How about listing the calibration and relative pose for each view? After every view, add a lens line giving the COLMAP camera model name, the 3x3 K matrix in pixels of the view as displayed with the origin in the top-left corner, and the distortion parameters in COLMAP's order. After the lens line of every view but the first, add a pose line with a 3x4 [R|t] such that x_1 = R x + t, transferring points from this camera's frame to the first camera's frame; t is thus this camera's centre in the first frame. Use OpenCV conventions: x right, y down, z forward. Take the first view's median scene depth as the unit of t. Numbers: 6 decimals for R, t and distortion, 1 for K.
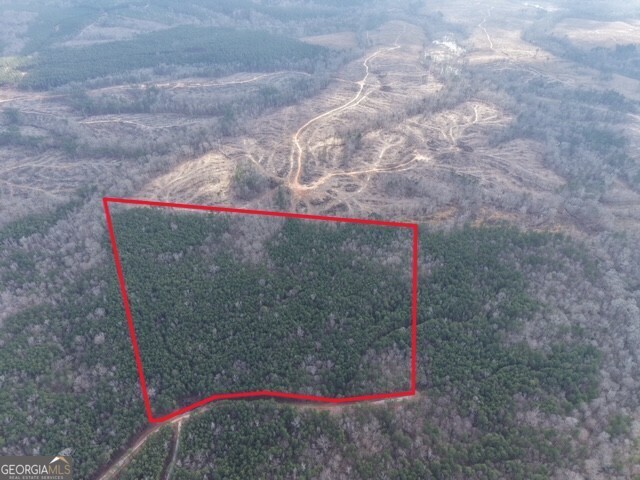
lens RADIAL K [[426.7, 0, 320.0], [0, 426.7, 240.0], [0, 0, 1]] dist [0.035676, -0.036281]
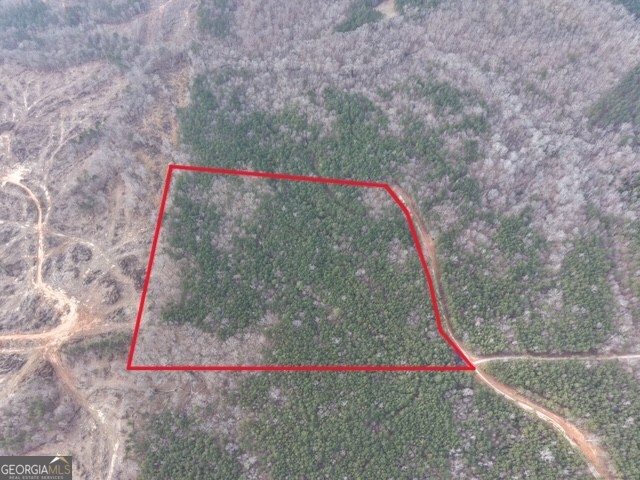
lens RADIAL K [[431.4, 0, 317.6], [0, 431.4, 239.4], [0, 0, 1]] dist [0.034066, -0.036980]
pose [[-0.123120, -0.844668, 0.520939, -0.404470], [0.642723, 0.332097, 0.690375, -0.468378], [-0.756140, 0.419819, 0.502000, 0.435817]]
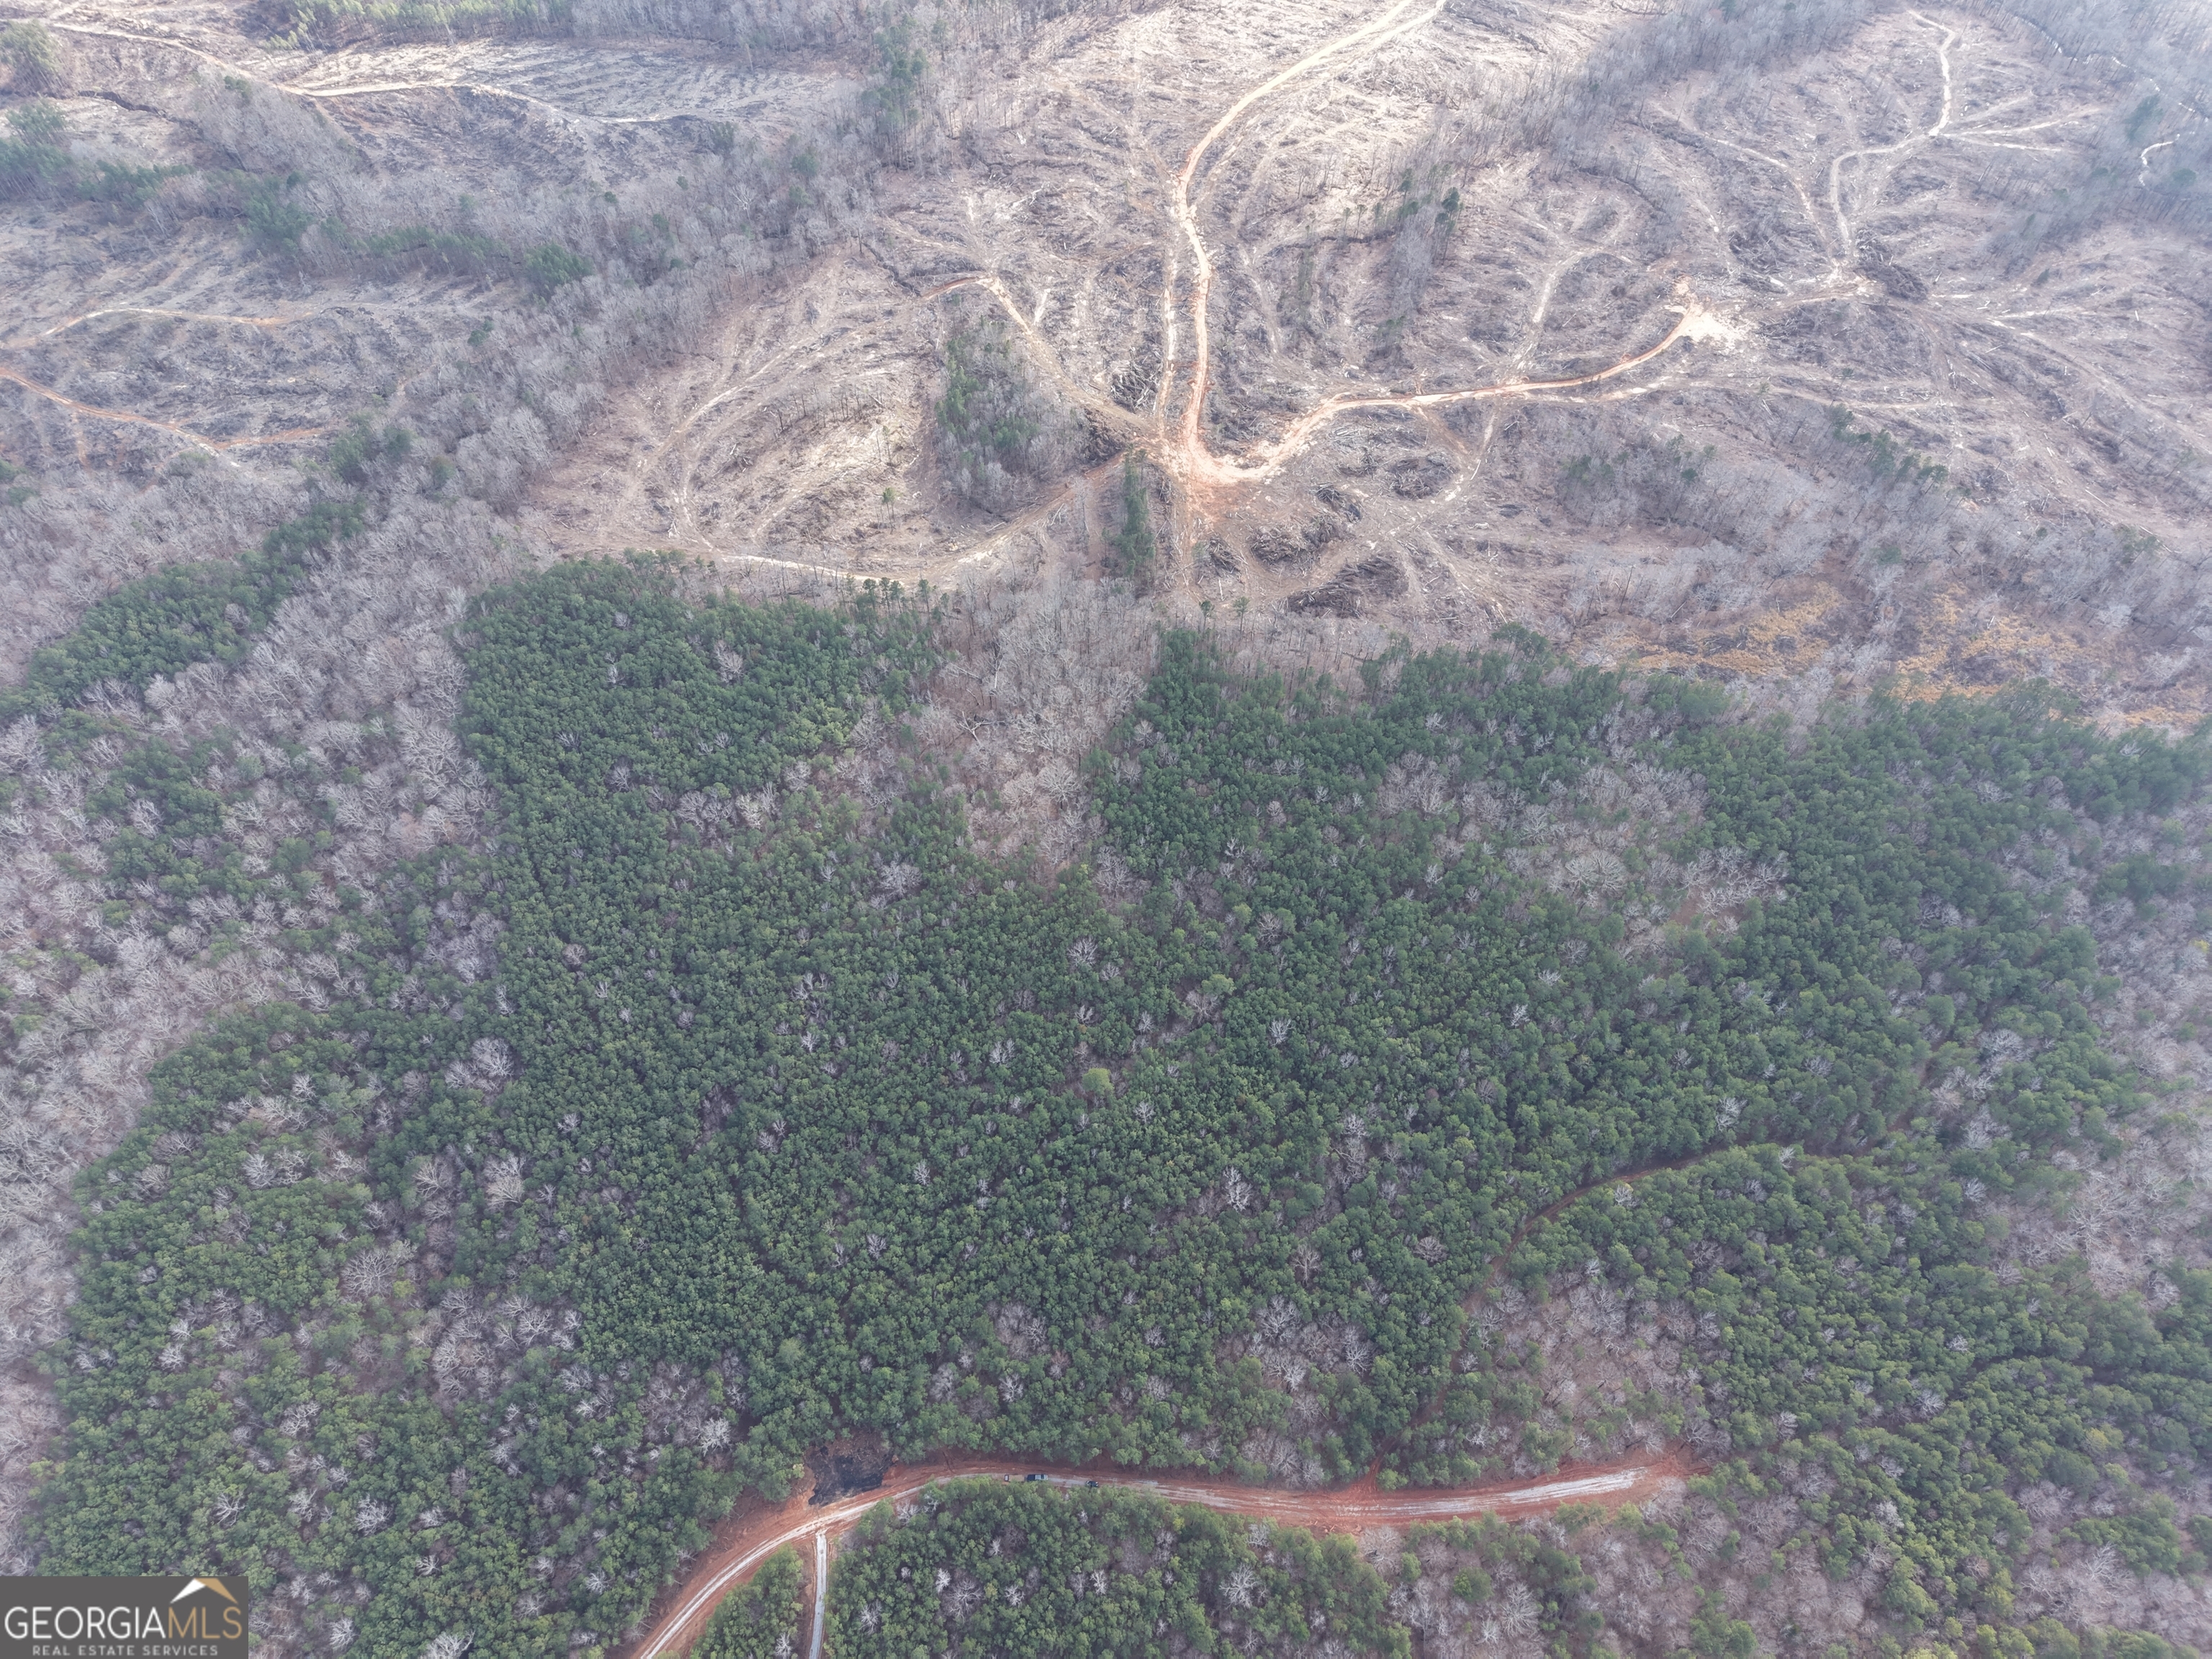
lens RADIAL K [[1480.9, 0, 1107.9], [0, 1480.9, 826.5], [0, 0, 1]] dist [0.020393, -0.015738]
pose [[0.998568, 0.045576, -0.028014, -0.091235], [-0.035346, 0.955143, 0.294028, -0.222205], [0.040158, -0.292617, 0.955386, 0.143797]]
